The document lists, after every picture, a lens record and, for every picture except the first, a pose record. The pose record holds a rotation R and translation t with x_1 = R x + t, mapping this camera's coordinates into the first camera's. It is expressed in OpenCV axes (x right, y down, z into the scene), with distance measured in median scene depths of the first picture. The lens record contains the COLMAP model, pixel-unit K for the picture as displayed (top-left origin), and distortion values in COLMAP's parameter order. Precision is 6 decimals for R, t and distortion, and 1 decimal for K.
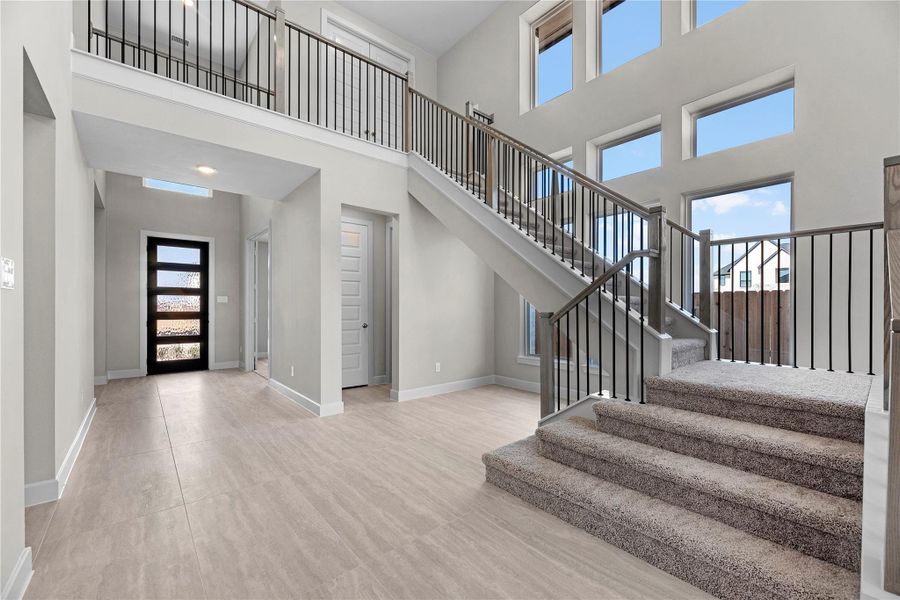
lens RADIAL K [[368.9, 0, 447.1], [0, 368.9, 304.4], [0, 0, 1]] dist [-0.010174, 0.000213]
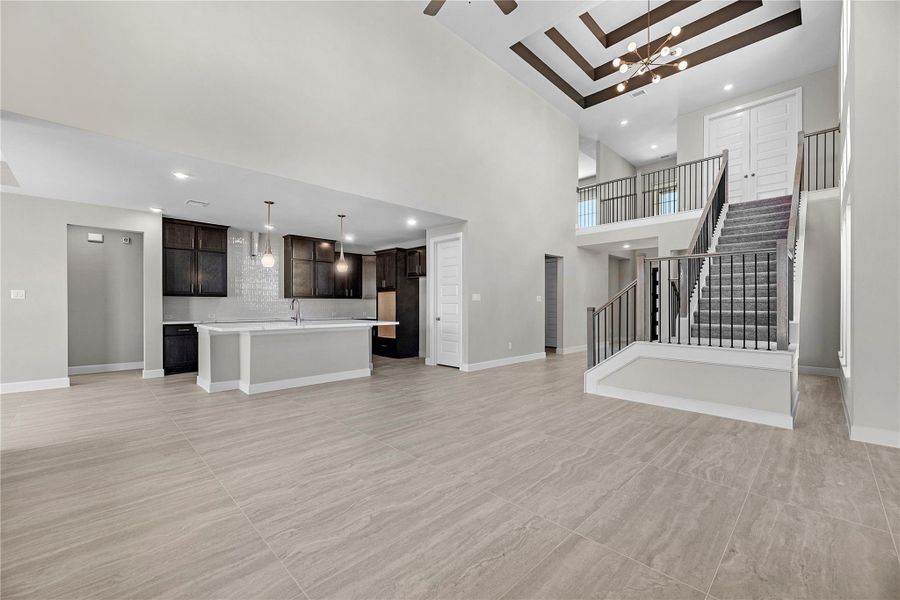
lens RADIAL K [[368.9, 0, 450.2], [0, 368.9, 305.3], [0, 0, 1]] dist [-0.010174, 0.000213]
pose [[-0.074347, -0.004585, 0.997222, -1.819090], [-0.009579, 0.999947, 0.003883, -0.014396], [-0.997186, -0.009264, -0.074387, 2.035440]]
